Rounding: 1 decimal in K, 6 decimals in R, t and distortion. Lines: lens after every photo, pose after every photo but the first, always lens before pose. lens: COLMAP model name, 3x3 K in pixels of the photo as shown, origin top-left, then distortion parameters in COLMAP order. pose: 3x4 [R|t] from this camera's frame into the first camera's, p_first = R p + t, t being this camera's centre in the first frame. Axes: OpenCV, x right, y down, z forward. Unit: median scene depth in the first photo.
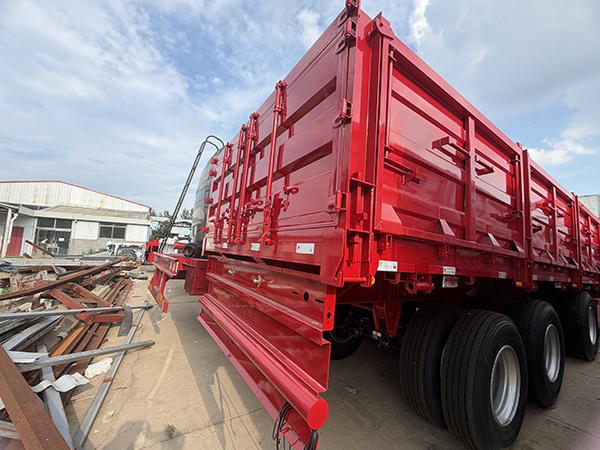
lens RADIAL K [[242.7, 0, 297.6], [0, 242.7, 226.1], [0, 0, 1]] dist [0.001625, -0.000308]
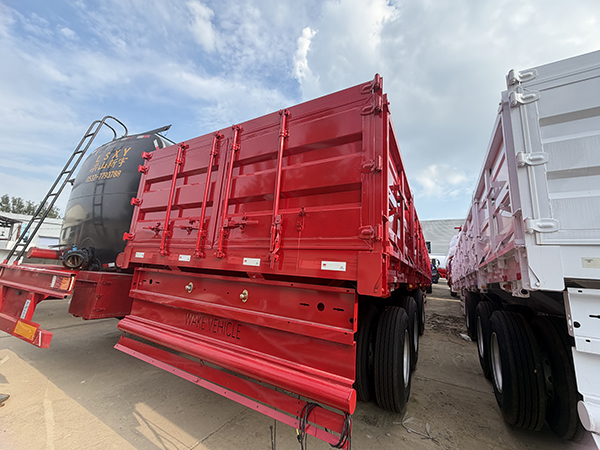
lens RADIAL K [[242.7, 0, 297.6], [0, 242.7, 226.1], [0, 0, 1]] dist [0.001625, -0.000308]
pose [[0.883786, 0.069538, 0.462695, -0.239353], [-0.055318, 0.997488, -0.044250, -0.014482], [-0.464610, 0.013512, 0.885412, 0.007654]]
